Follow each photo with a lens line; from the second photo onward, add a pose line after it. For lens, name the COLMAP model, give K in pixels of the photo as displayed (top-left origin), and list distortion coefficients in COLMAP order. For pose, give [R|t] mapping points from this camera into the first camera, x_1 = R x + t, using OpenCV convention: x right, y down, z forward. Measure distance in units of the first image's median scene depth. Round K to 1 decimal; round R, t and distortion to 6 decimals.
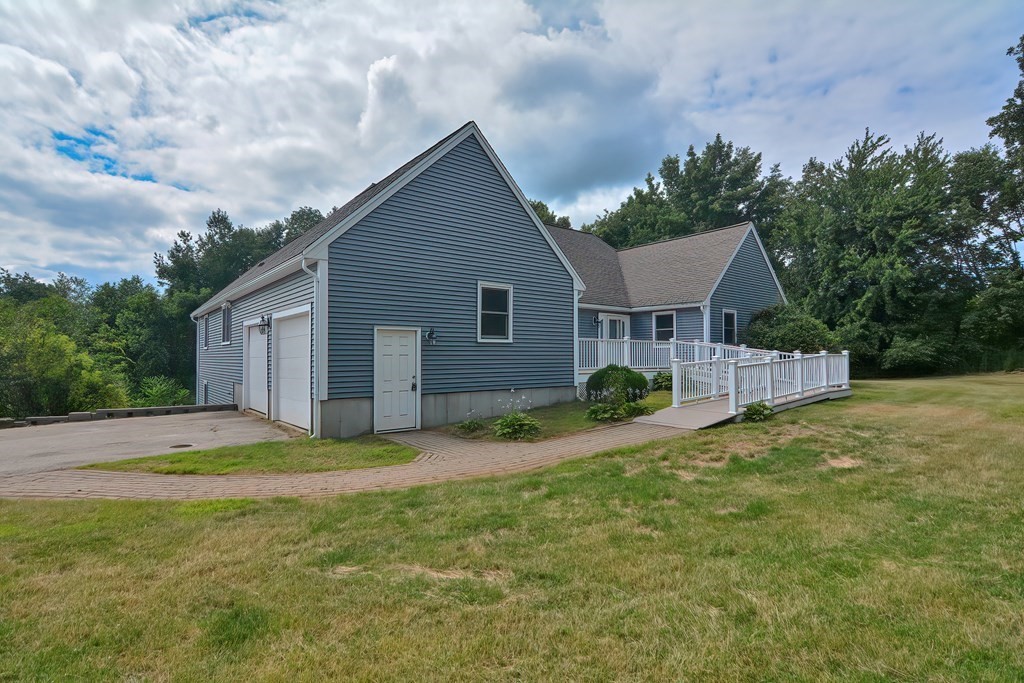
lens RADIAL K [[505.0, 0, 514.1], [0, 505.0, 344.4], [0, 0, 1]] dist [-0.009610, -0.002214]
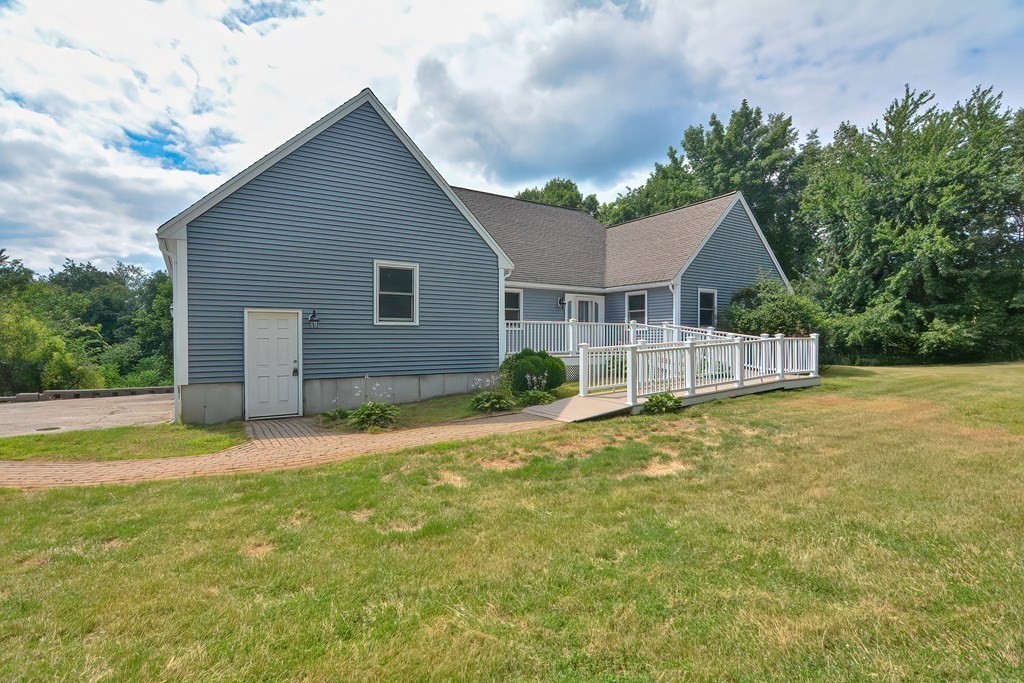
lens RADIAL K [[505.0, 0, 511.4], [0, 505.0, 340.7], [0, 0, 1]] dist [-0.009610, -0.002214]
pose [[0.994235, 0.001159, -0.107216, 0.113421], [0.001525, 0.999688, 0.024950, 0.000866], [0.107211, -0.024970, 0.993923, 0.035150]]
